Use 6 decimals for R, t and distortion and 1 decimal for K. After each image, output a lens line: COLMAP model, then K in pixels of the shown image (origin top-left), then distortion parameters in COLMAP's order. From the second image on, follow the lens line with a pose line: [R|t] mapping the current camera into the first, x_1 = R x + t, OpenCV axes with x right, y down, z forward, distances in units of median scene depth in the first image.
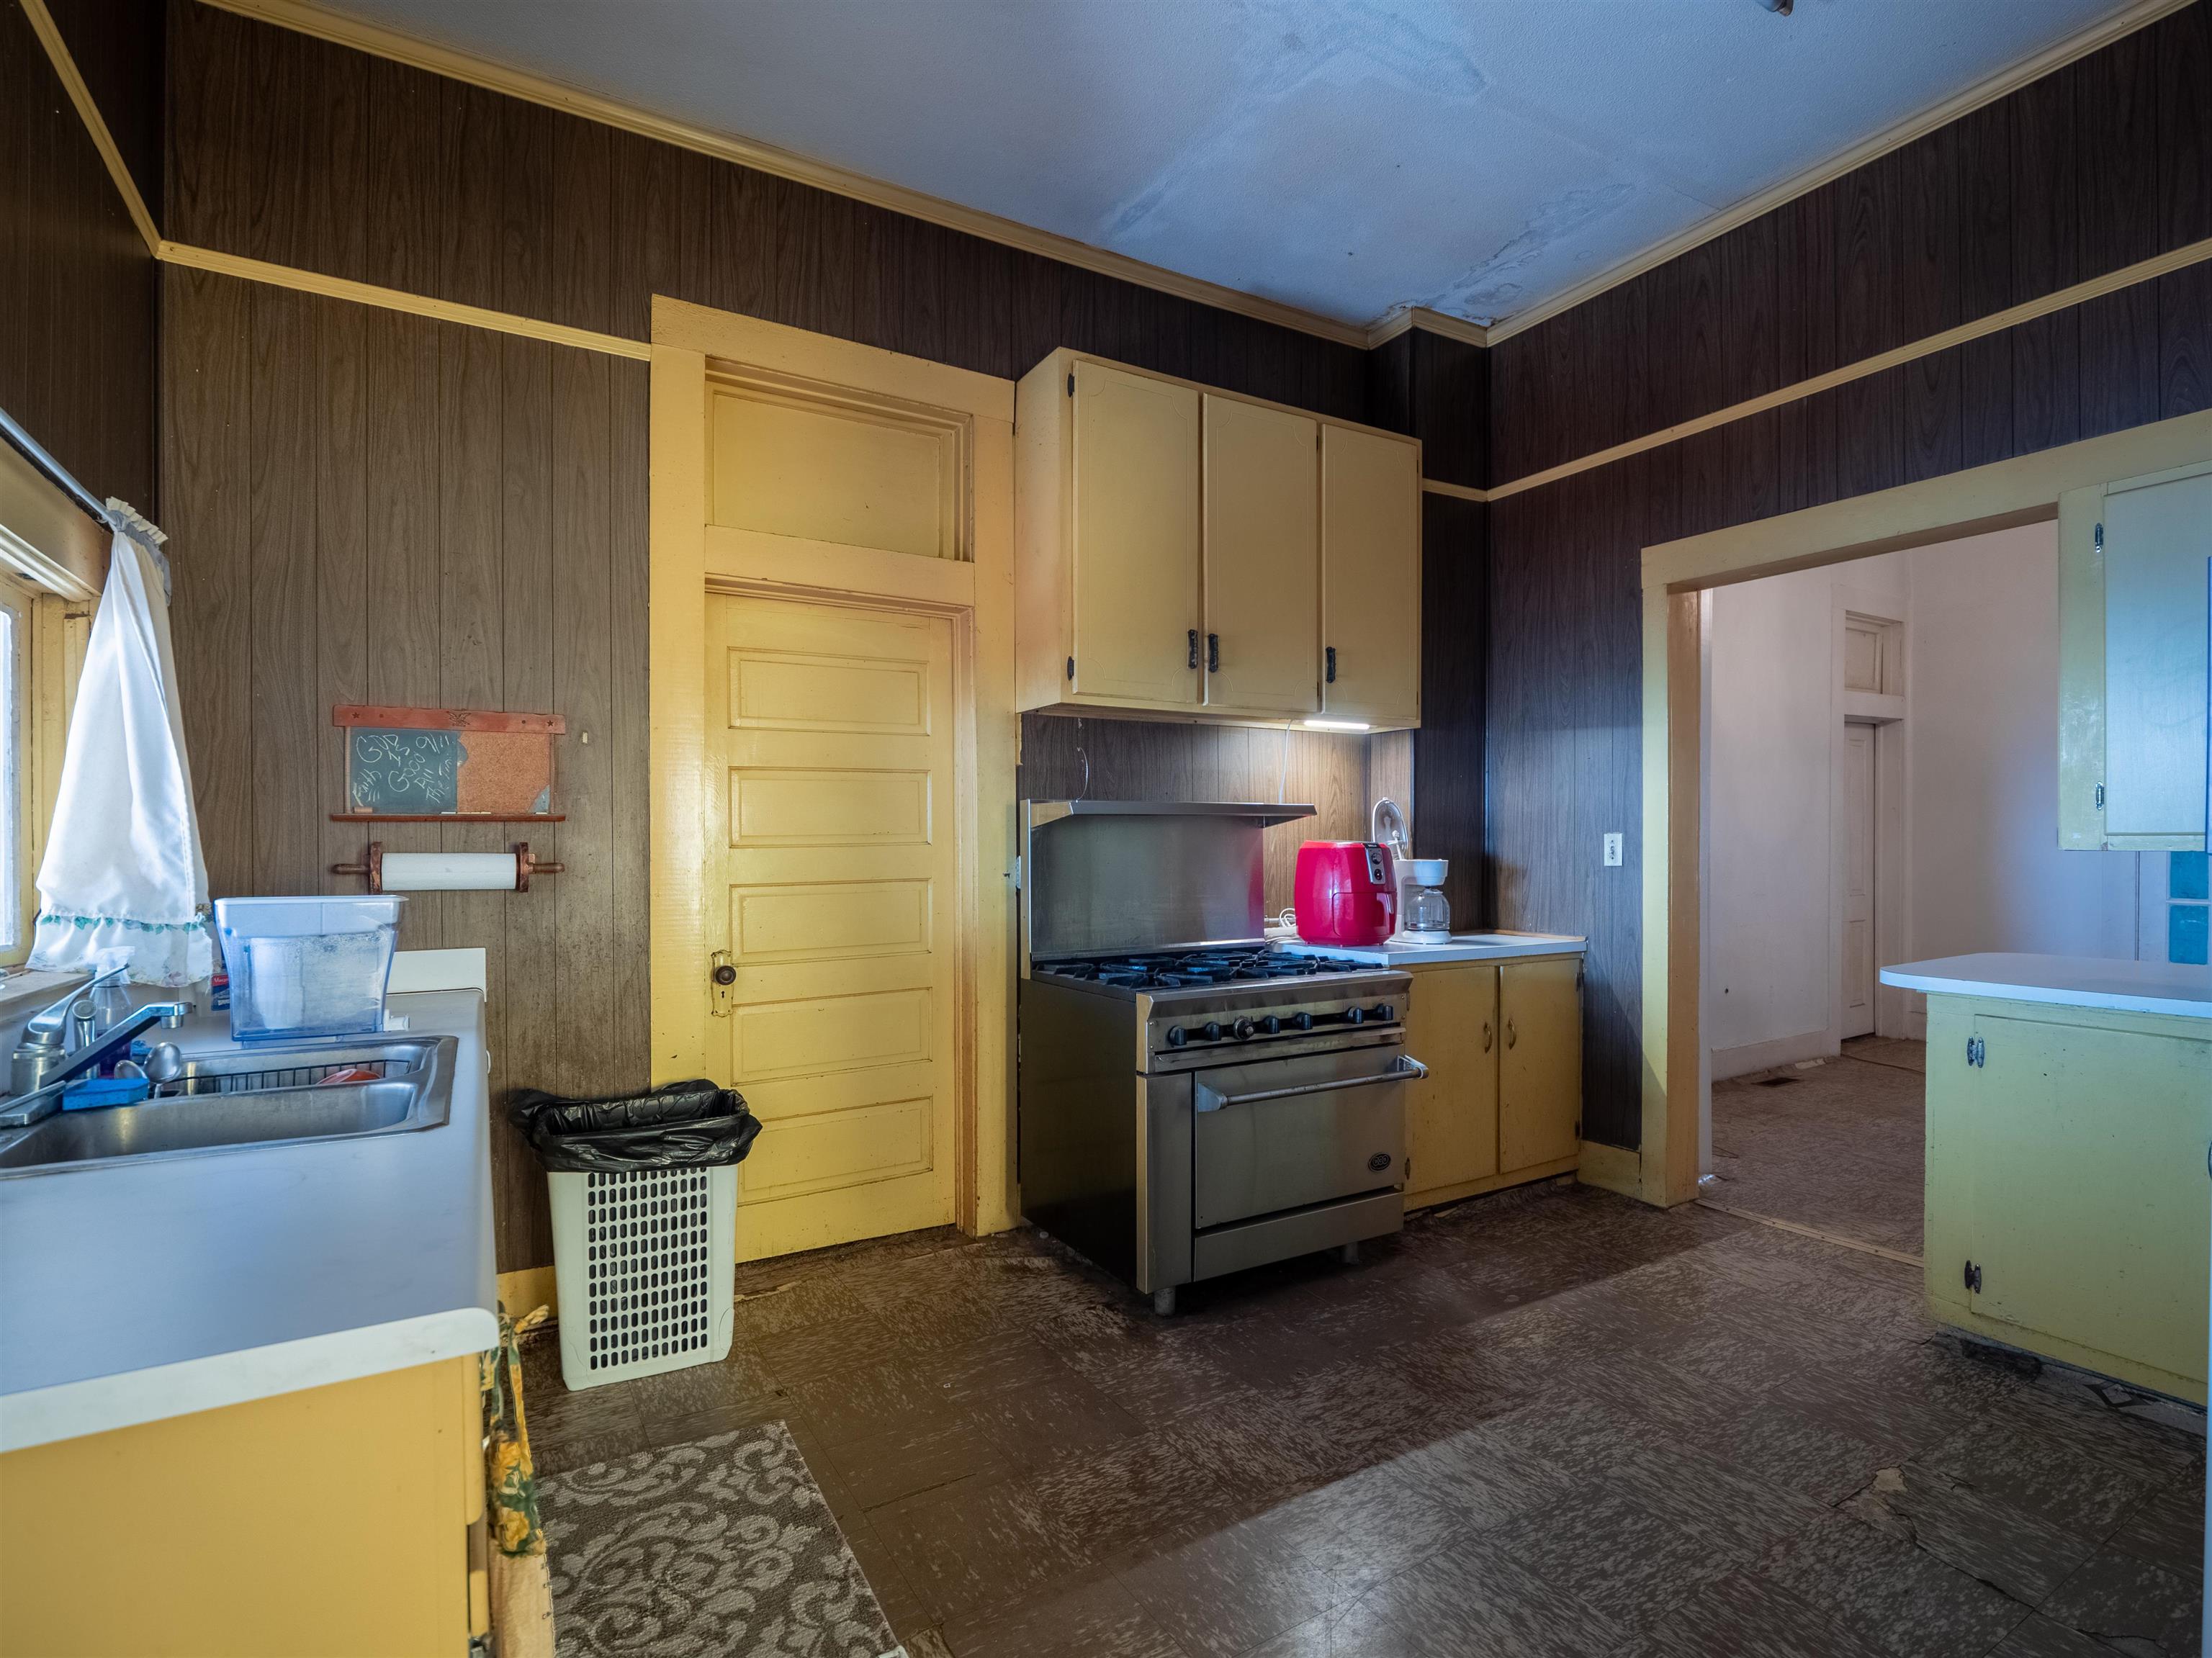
lens RADIAL K [[1088.9, 0, 1107.2], [0, 1088.9, 826.1], [0, 0, 1]] dist [-0.007345, -0.005088]
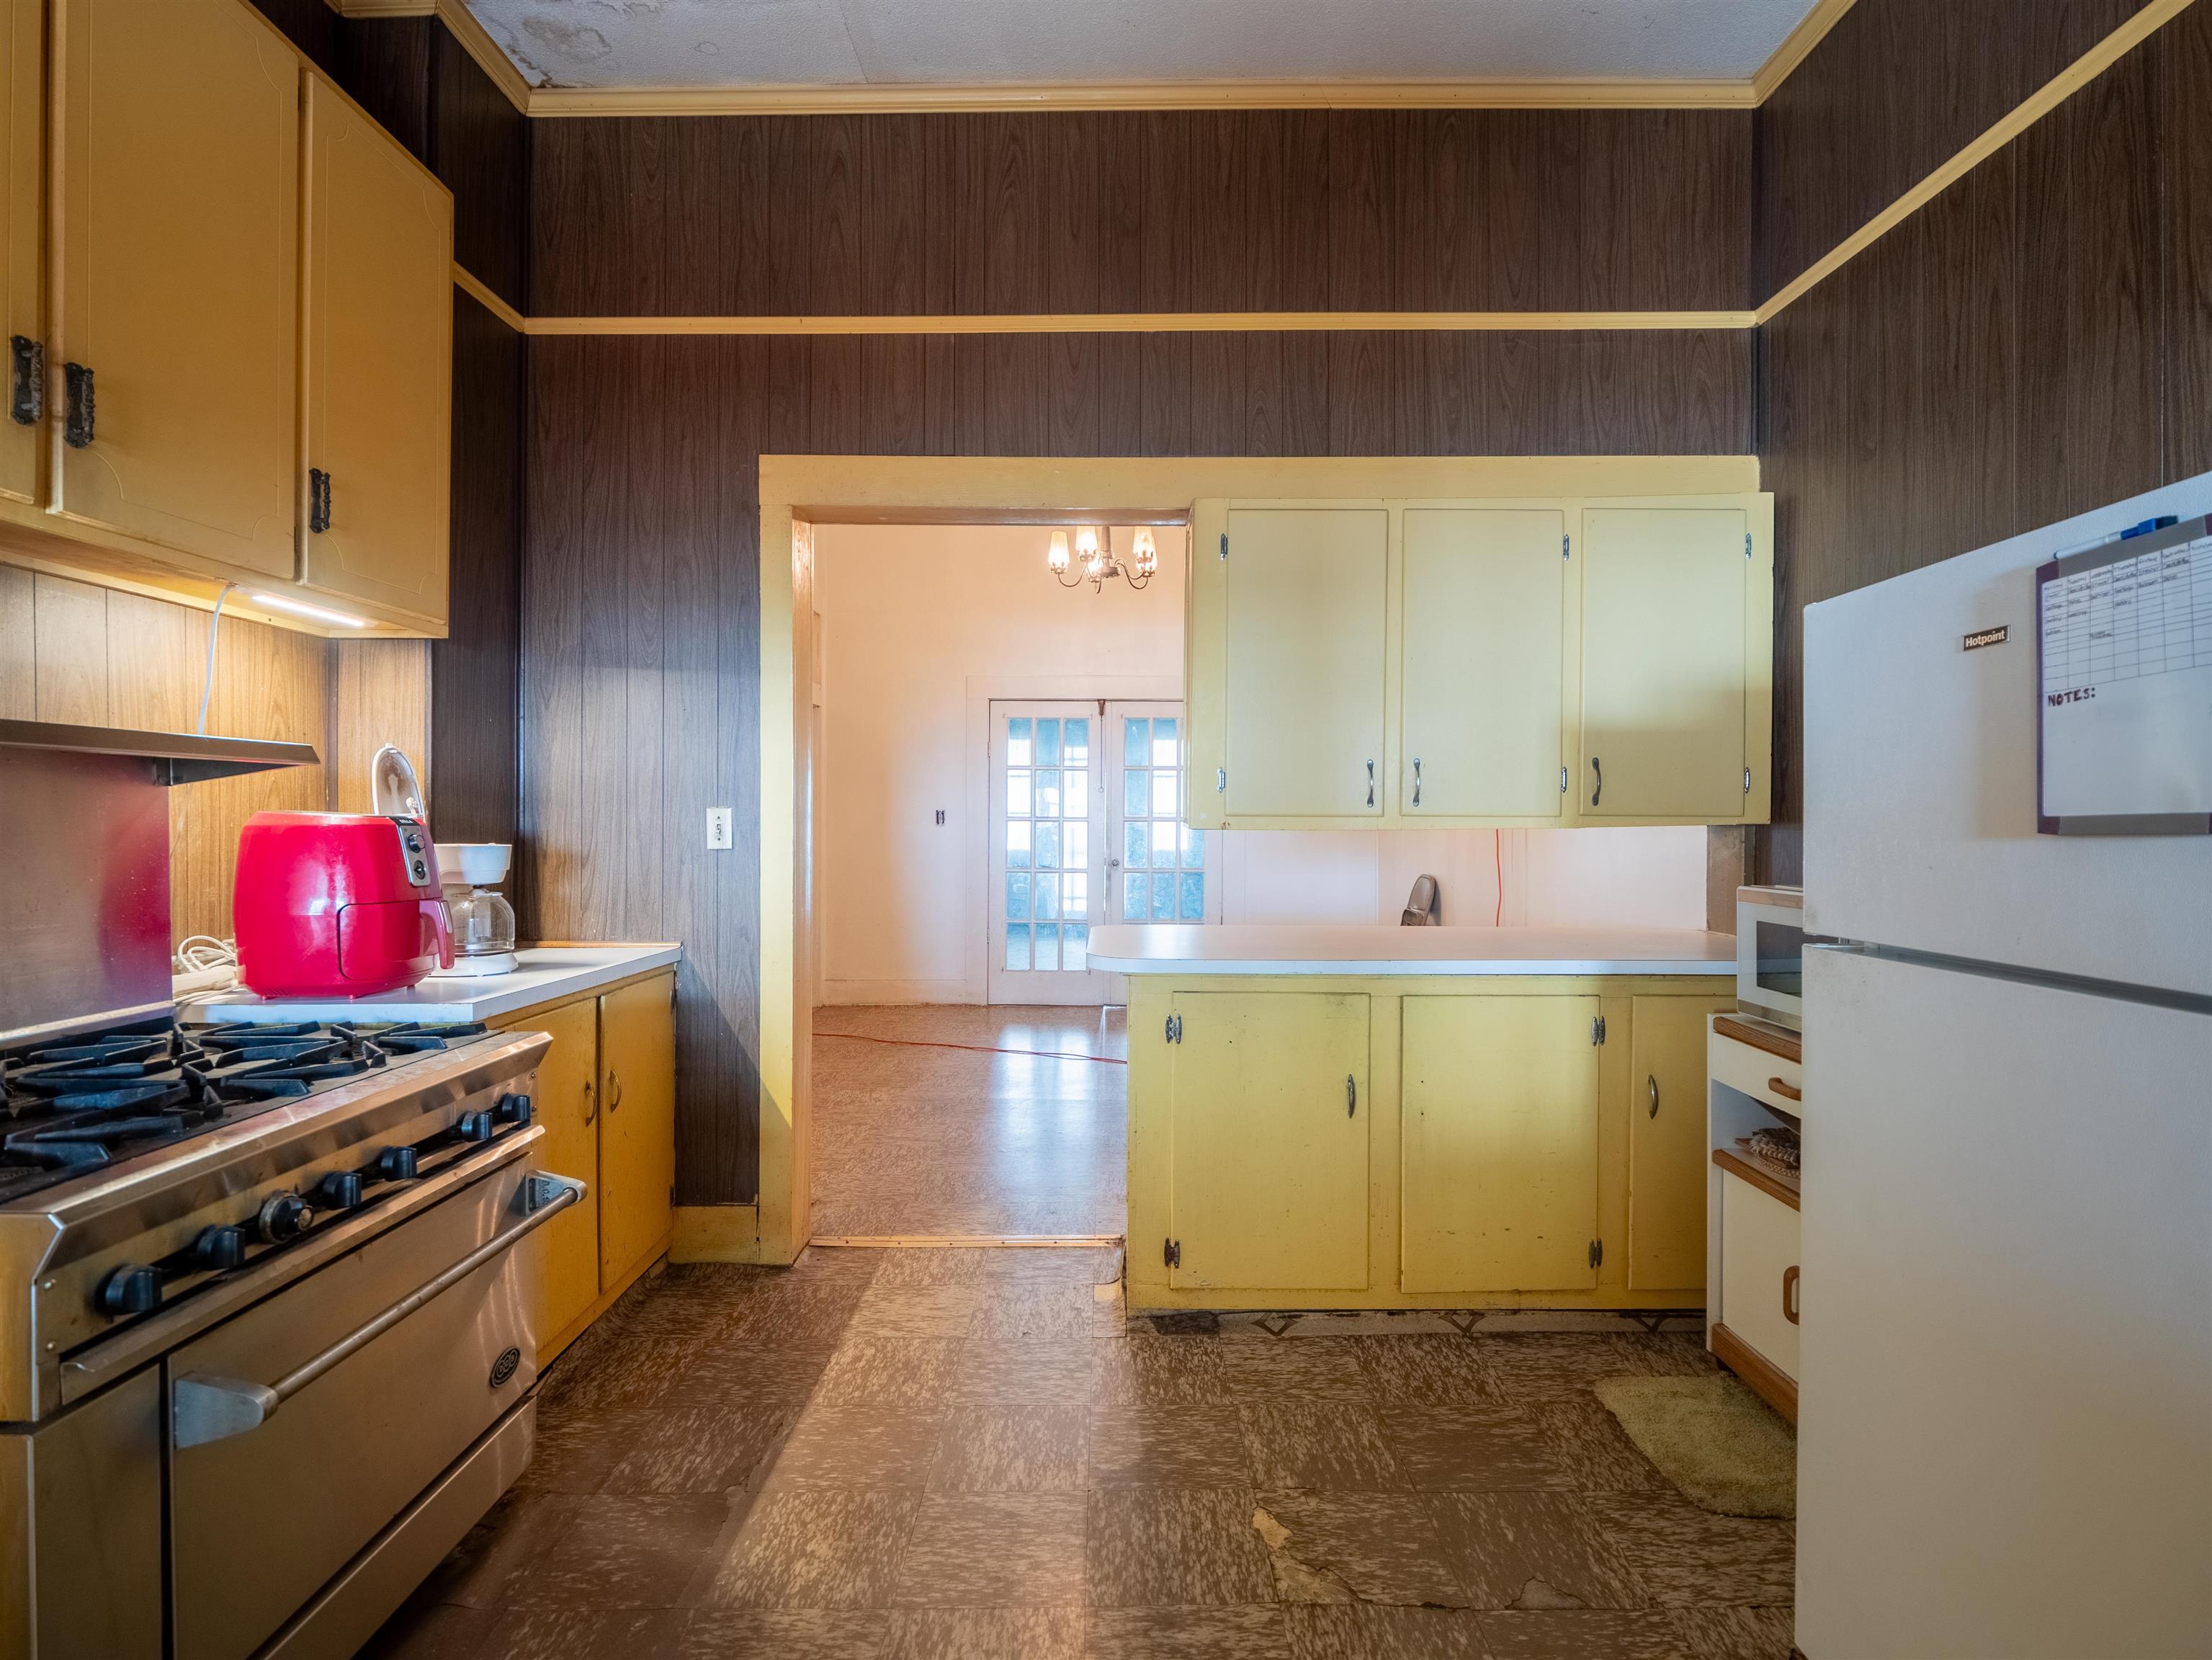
lens RADIAL K [[1089.1, 0, 1107.2], [0, 1089.1, 827.1], [0, 0, 1]] dist [-0.007345, -0.005088]
pose [[0.513616, 0.002475, 0.858016, -0.067991], [-0.018701, 0.999791, 0.008311, 0.009223], [-0.857816, -0.020315, 0.513555, 0.367700]]
